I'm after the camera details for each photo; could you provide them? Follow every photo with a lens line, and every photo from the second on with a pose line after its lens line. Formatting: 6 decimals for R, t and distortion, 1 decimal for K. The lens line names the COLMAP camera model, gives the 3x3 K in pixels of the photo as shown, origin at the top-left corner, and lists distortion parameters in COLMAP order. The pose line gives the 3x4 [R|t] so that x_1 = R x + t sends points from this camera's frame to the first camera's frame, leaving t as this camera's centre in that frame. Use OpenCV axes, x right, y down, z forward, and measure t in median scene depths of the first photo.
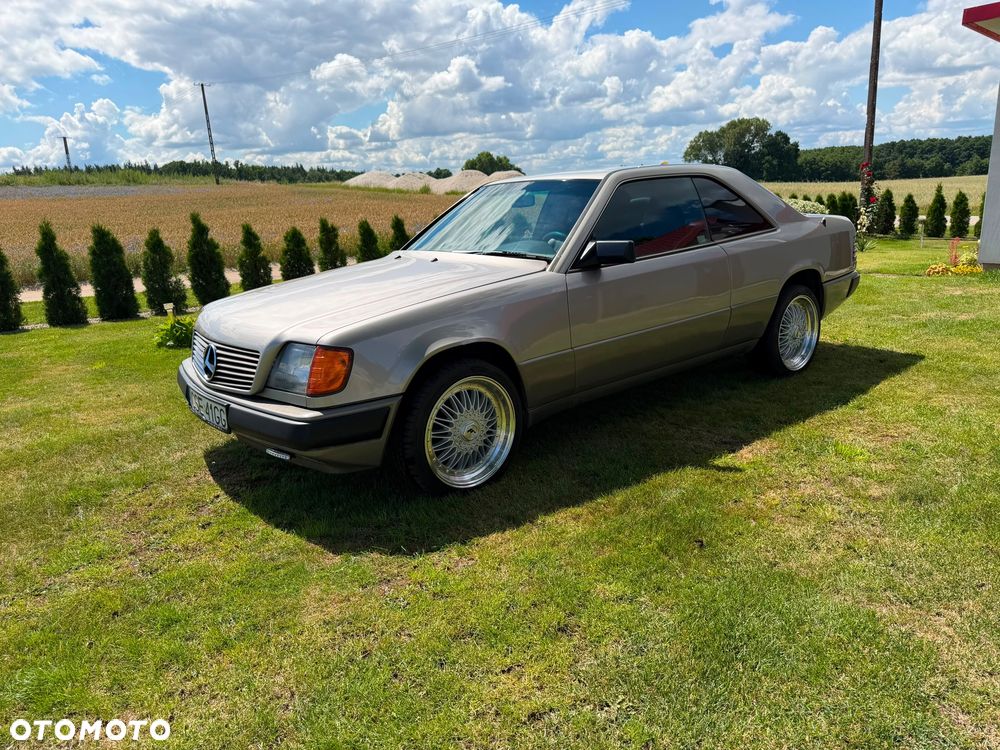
lens RADIAL K [[705.3, 0, 519.9], [0, 705.3, 372.0], [0, 0, 1]] dist [0.071173, -0.071685]
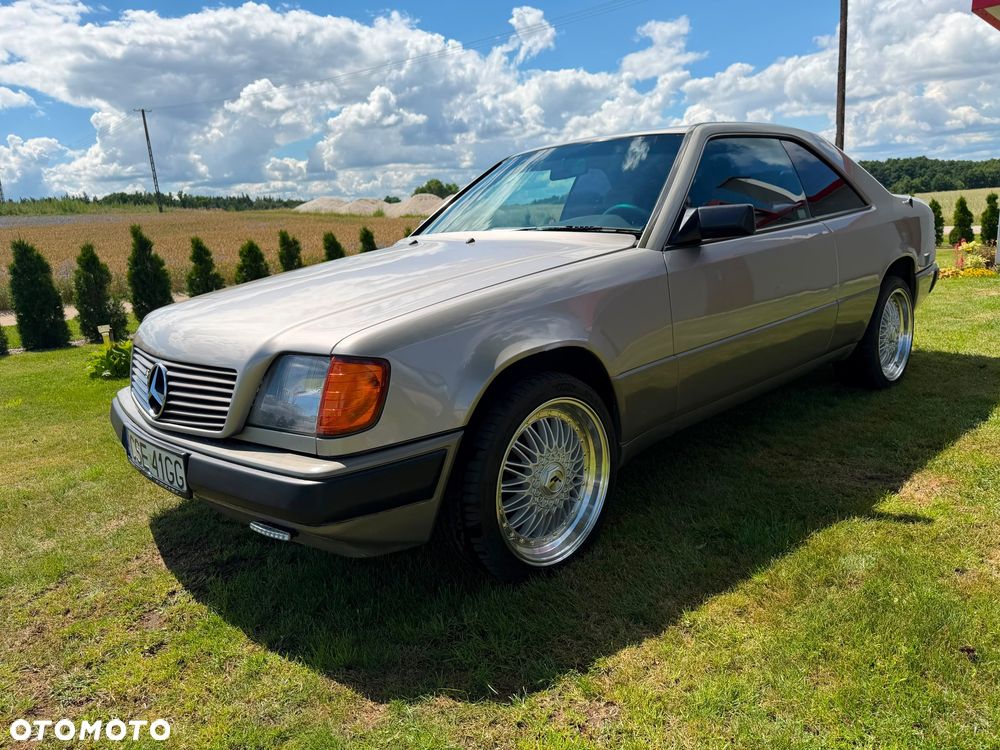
lens RADIAL K [[684.0, 0, 500.0], [0, 684.0, 375.0], [0, 0, 1]] dist [0.047750, -0.039223]
pose [[0.998084, -0.030606, 0.053774, -0.136555], [0.032367, 0.998957, -0.032191, 0.002995], [-0.052732, 0.033870, 0.998034, 0.309413]]
